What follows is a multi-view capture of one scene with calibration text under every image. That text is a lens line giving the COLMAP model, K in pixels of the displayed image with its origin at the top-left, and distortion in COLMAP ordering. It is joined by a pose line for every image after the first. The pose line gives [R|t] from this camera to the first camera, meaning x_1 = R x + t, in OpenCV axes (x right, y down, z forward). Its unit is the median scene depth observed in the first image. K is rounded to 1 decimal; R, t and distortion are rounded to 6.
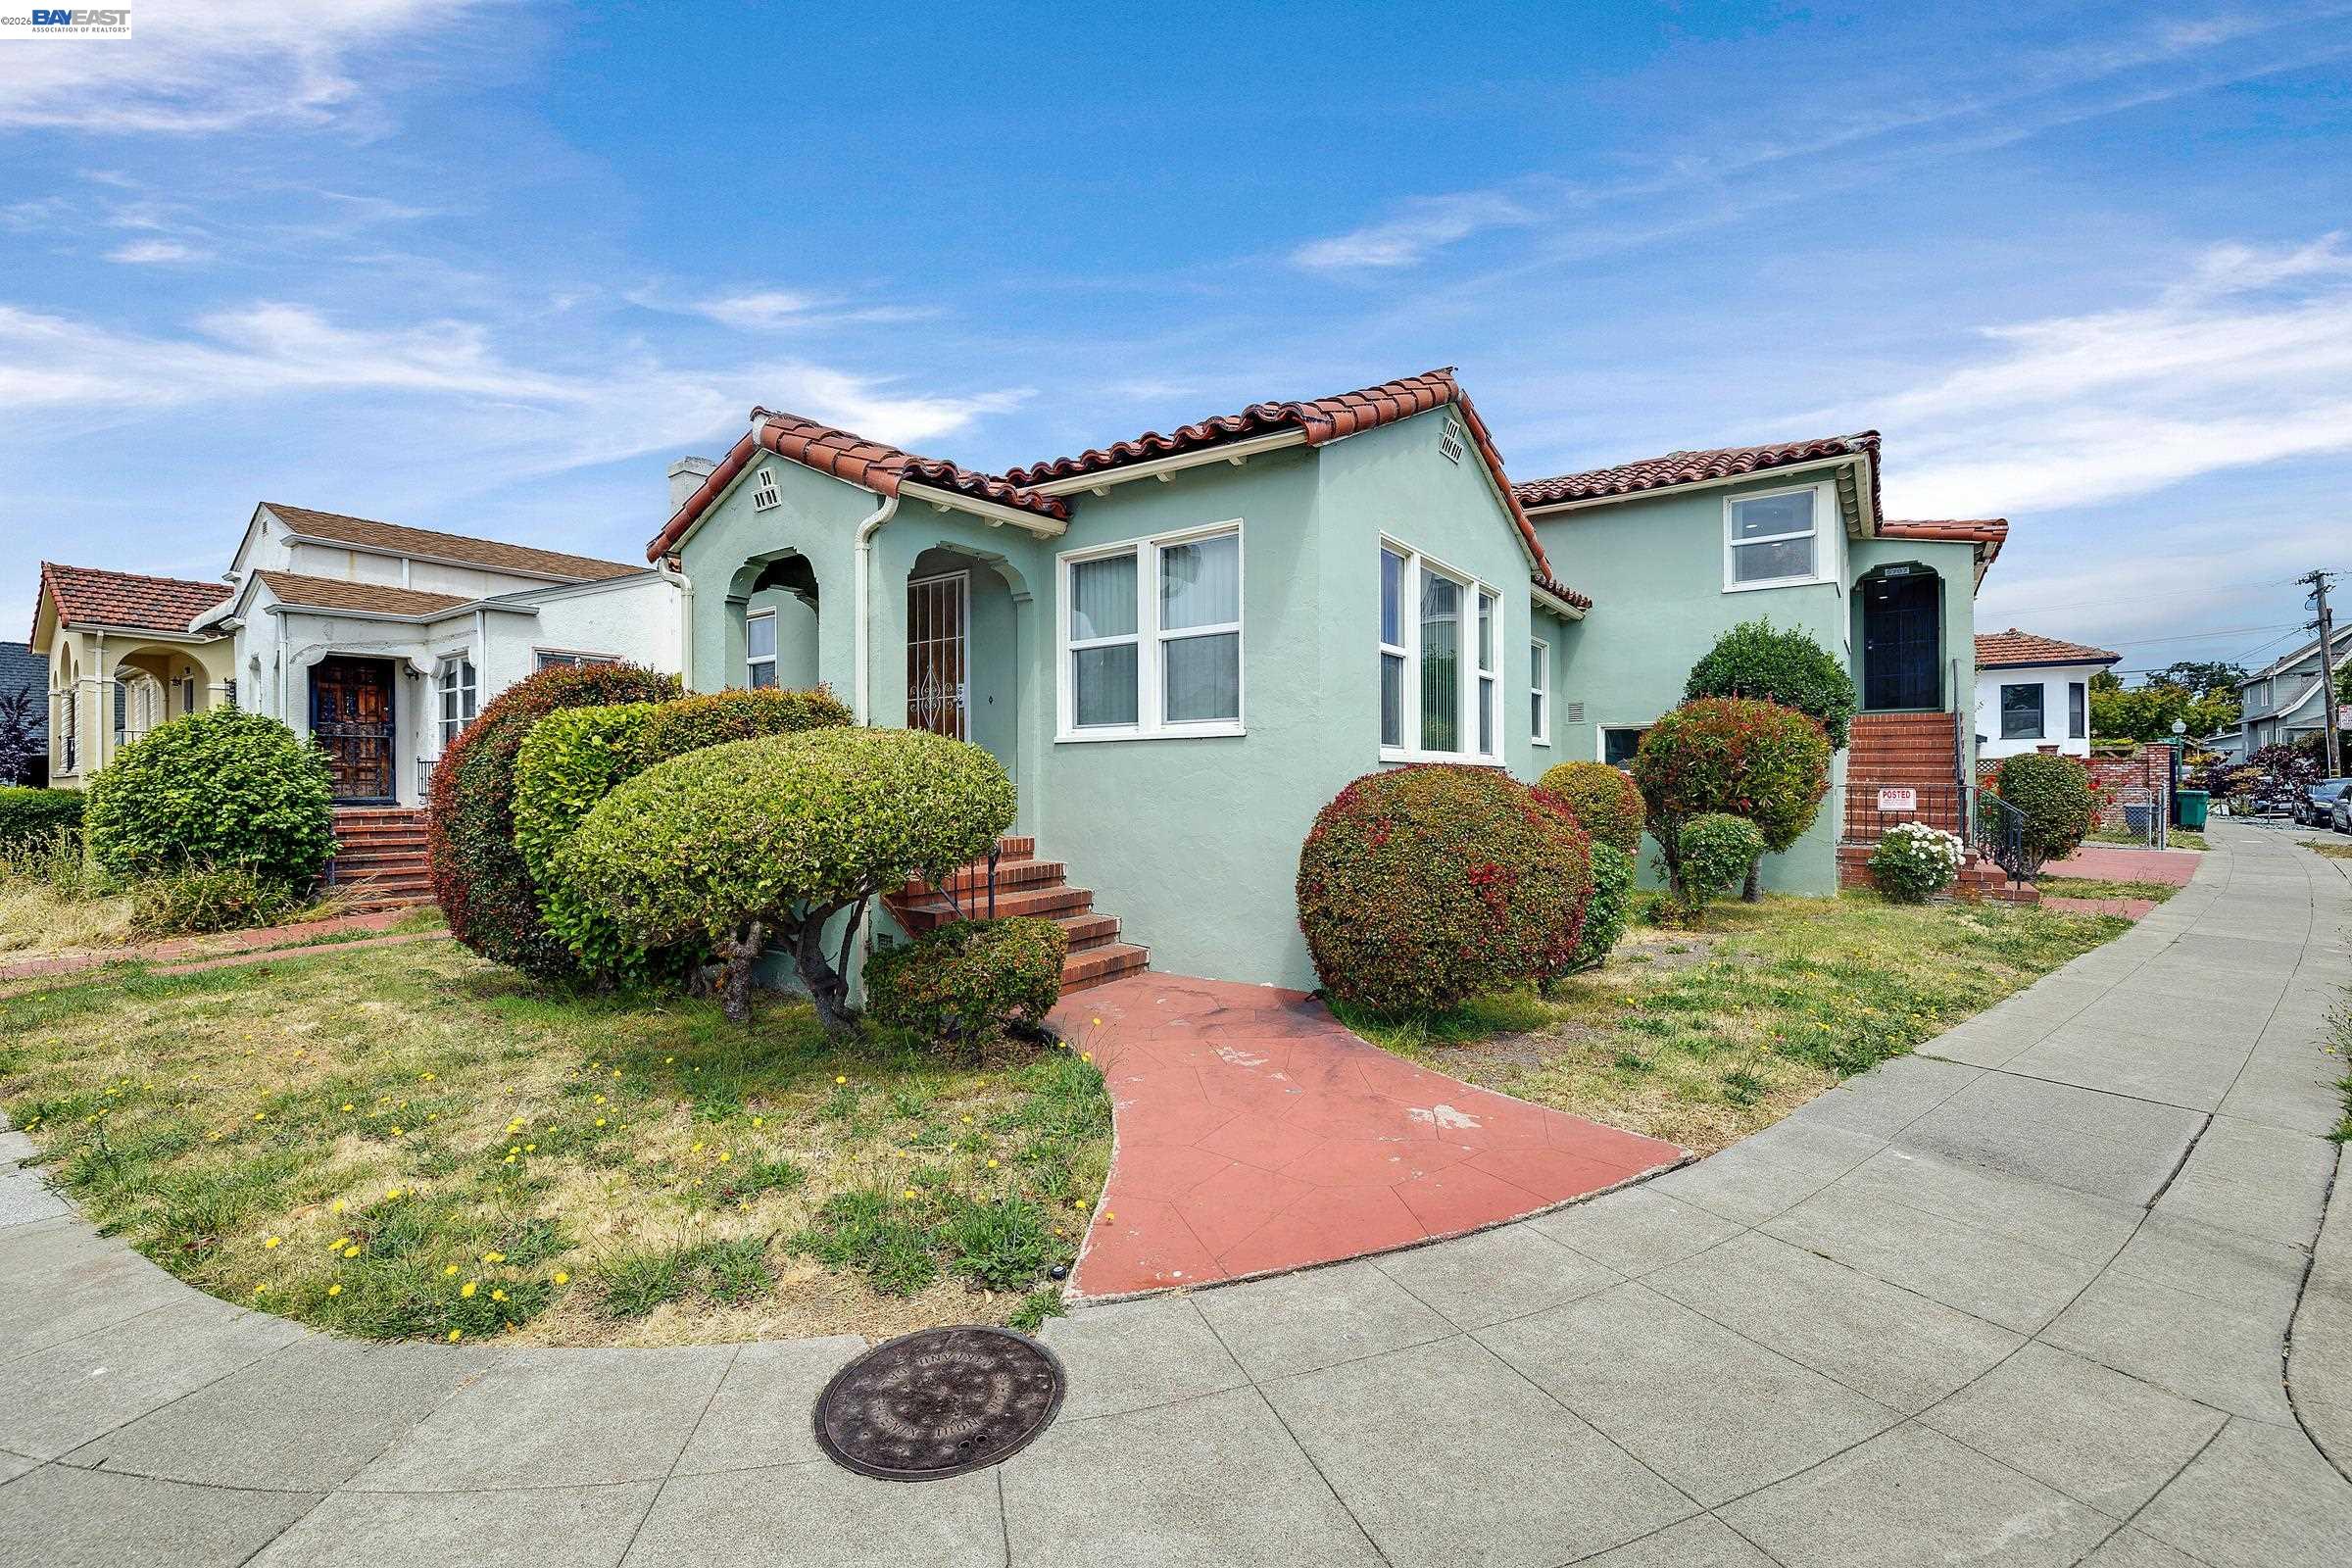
lens RADIAL K [[983.3, 0, 1170.2], [0, 983.3, 776.6], [0, 0, 1]] dist [0.000513, -0.000390]
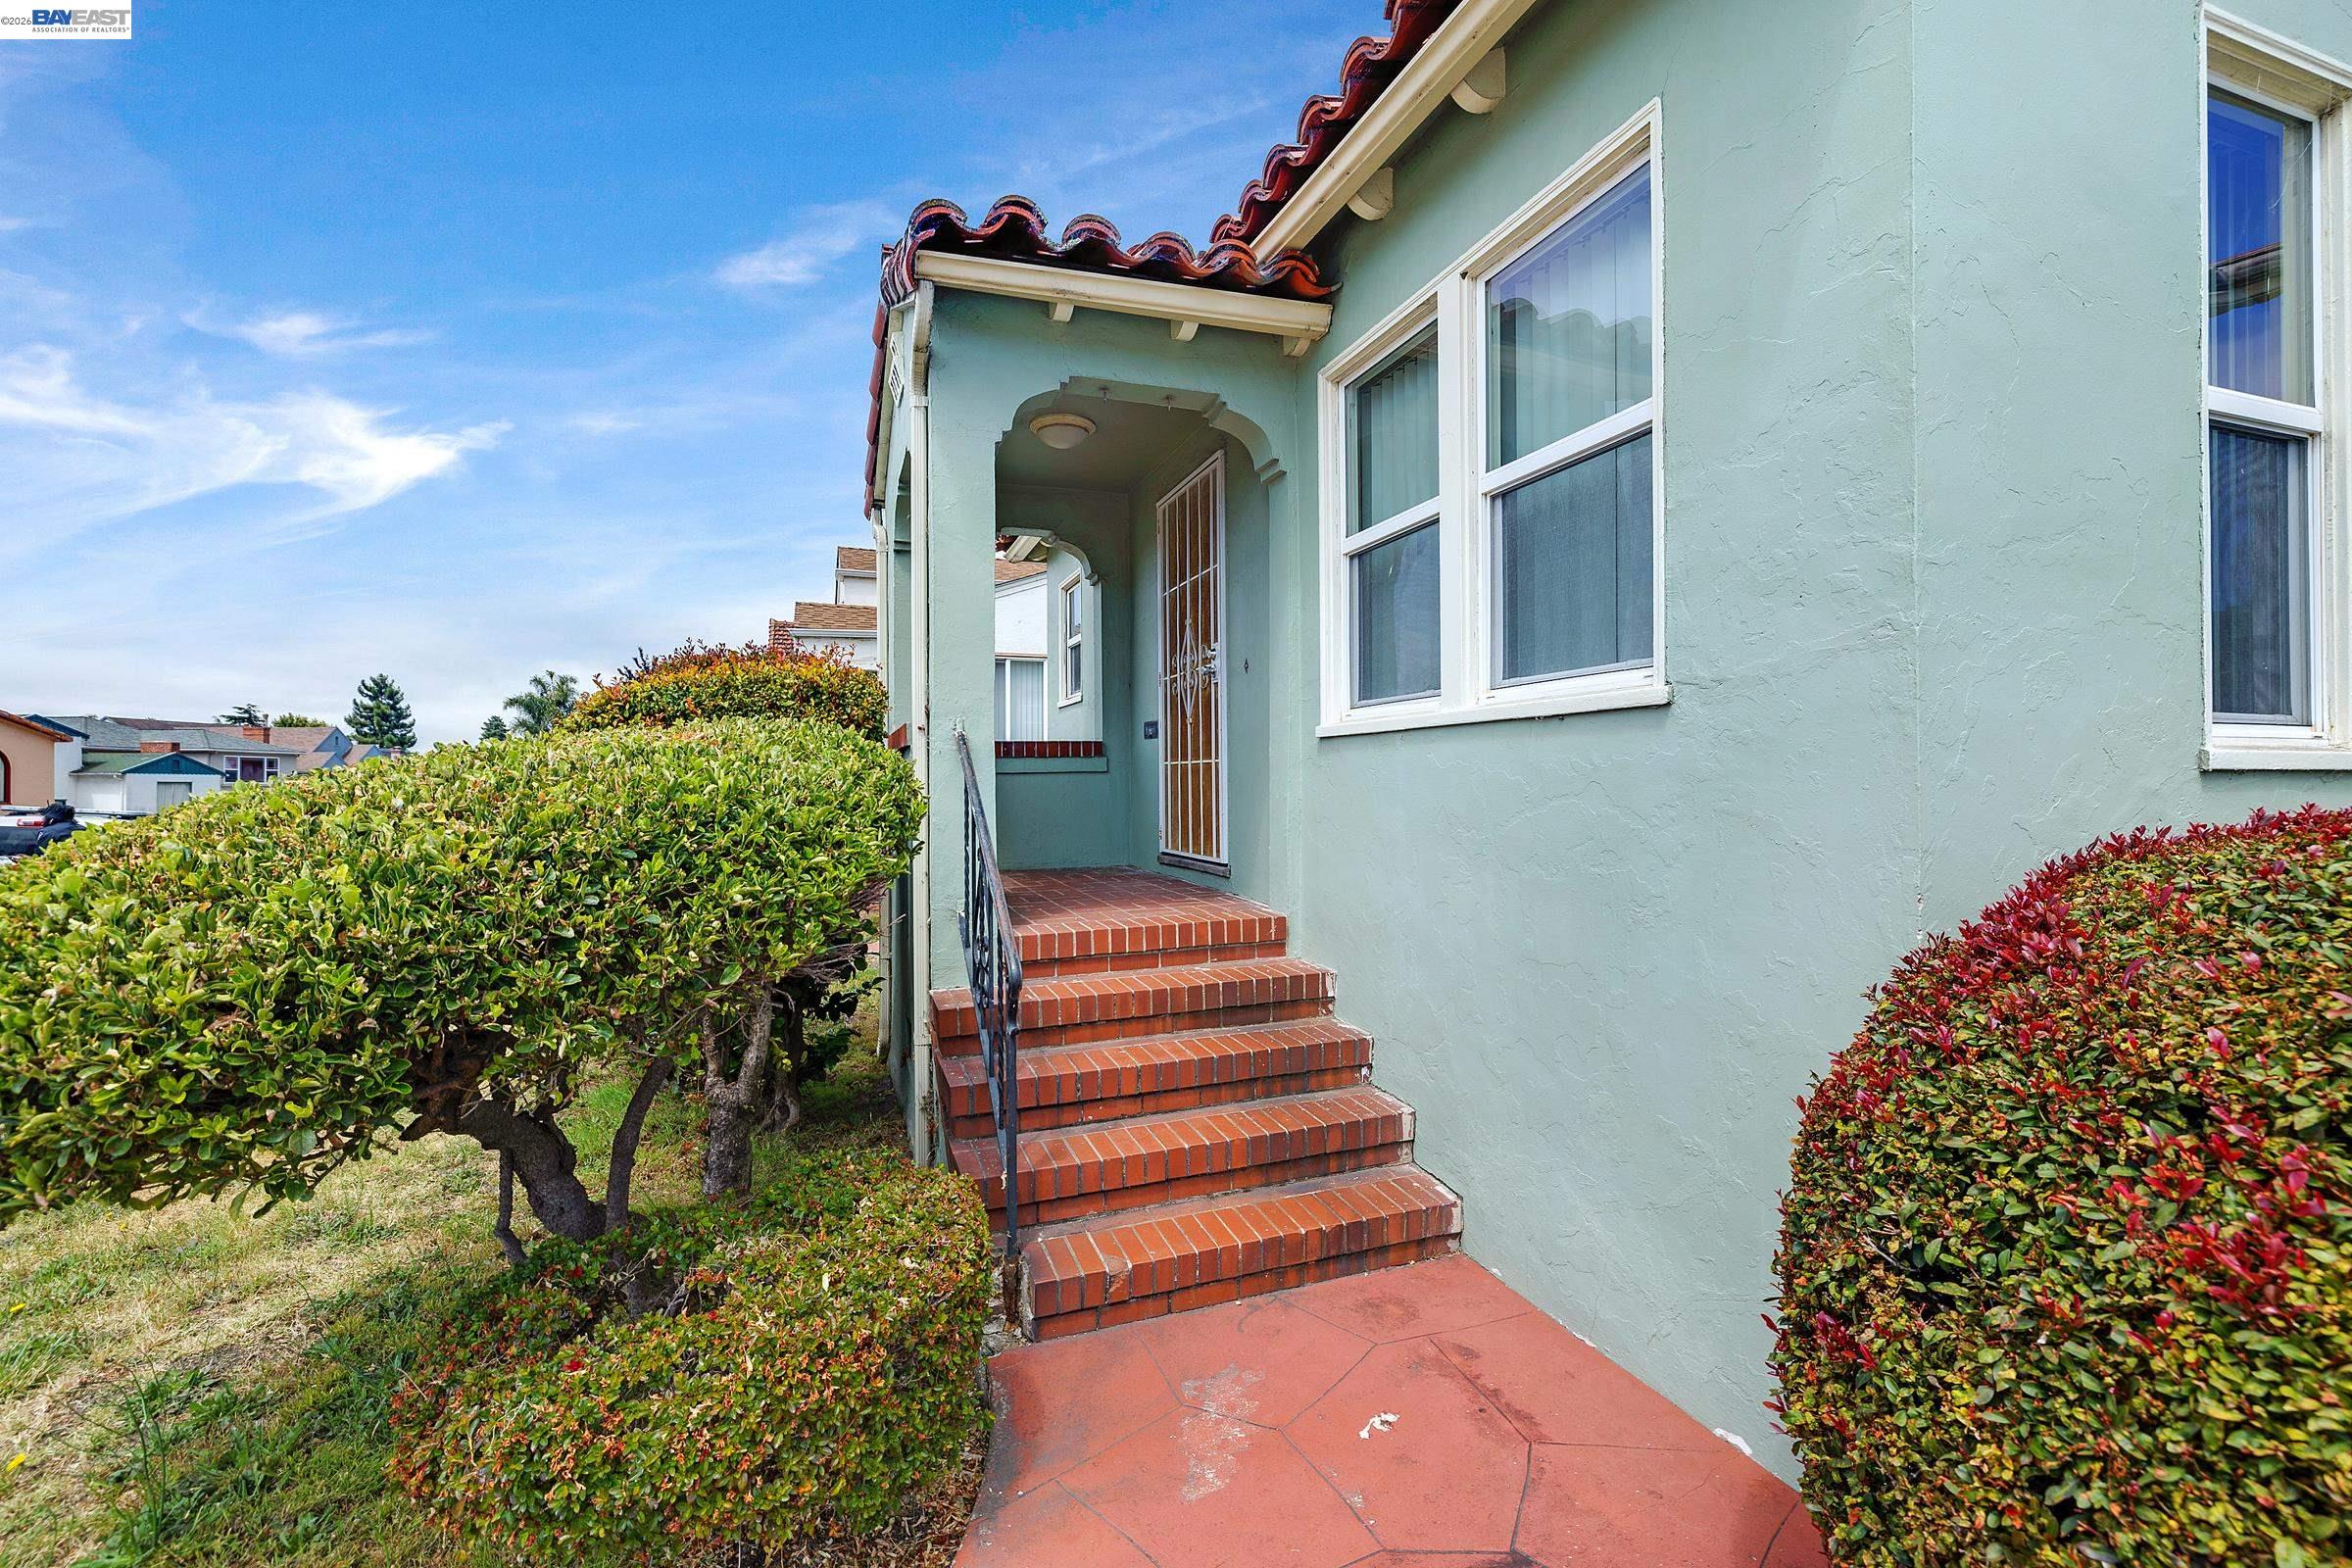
lens RADIAL K [[983.3, 0, 1170.2], [0, 983.3, 776.6], [0, 0, 1]] dist [0.000513, -0.000390]
pose [[0.828521, -0.006394, -0.559921, 0.111000], [0.008840, 0.999960, 0.001663, -0.015370], [0.559888, -0.006328, 0.828544, 0.534118]]
